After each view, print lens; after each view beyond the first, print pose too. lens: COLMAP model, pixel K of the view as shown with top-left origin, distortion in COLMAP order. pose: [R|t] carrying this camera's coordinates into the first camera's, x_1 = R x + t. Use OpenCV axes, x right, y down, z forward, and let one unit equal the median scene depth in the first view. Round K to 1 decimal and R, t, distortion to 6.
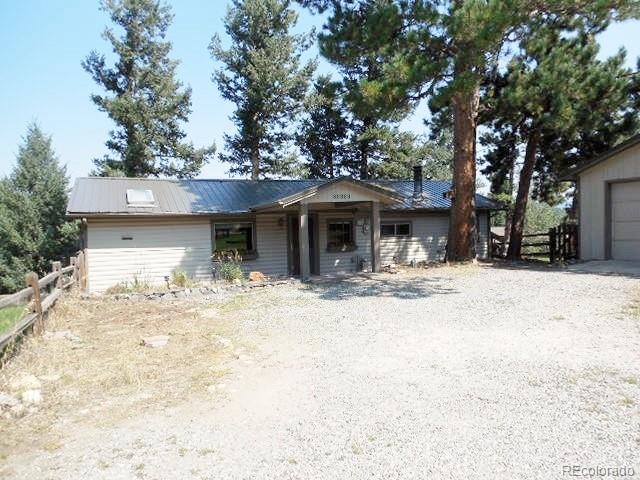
lens RADIAL K [[485.7, 0, 322.5], [0, 485.7, 237.2], [0, 0, 1]] dist [0.015430, -0.002720]
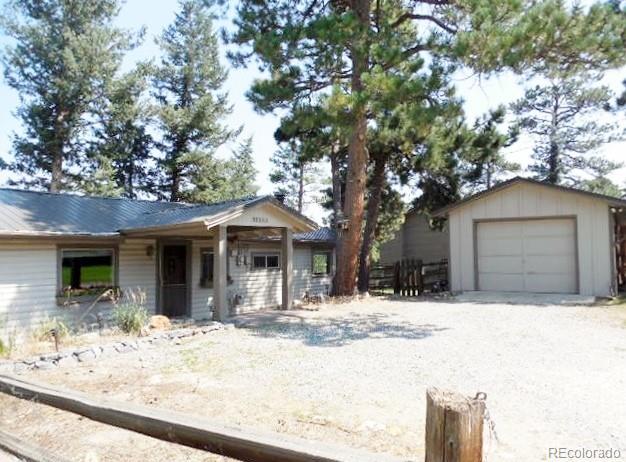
lens RADIAL K [[486.3, 0, 313.0], [0, 486.3, 231.0], [0, 0, 1]] dist [0.015818, 0.004604]
pose [[0.866155, 0.041980, 0.498009, -0.196237], [0.002018, 0.996164, -0.087482, 0.005515], [-0.499771, 0.076778, 0.862748, 0.152780]]
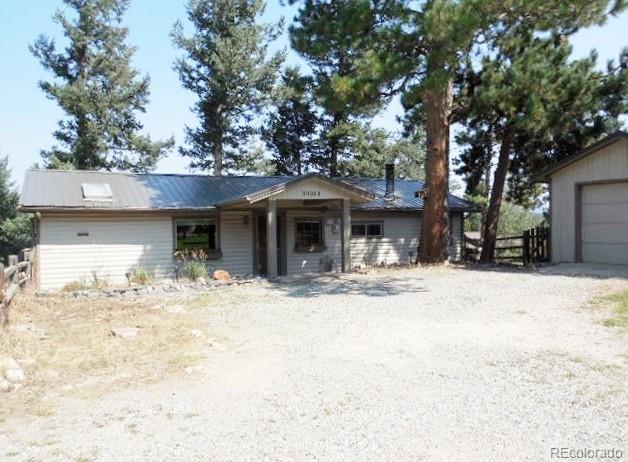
lens RADIAL K [[533.6, 0, 314.0], [0, 533.6, 231.0], [0, 0, 1]] dist [0.001574, -0.002567]
pose [[0.998594, 0.013145, 0.051351, -0.005275], [-0.012106, 0.999717, -0.020490, 0.008158], [-0.051606, 0.019839, 0.998470, -0.038743]]
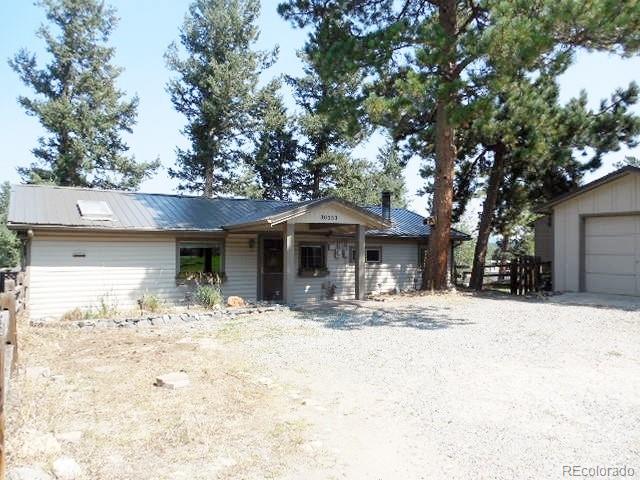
lens RADIAL K [[484.9, 0, 318.4], [0, 484.9, 240.8], [0, 0, 1]] dist [0.008632, 0.007866]
pose [[0.987288, 0.036879, 0.154604, -0.081202], [-0.029436, 0.998308, -0.050154, 0.005319], [-0.156192, 0.044965, 0.986703, 0.053513]]
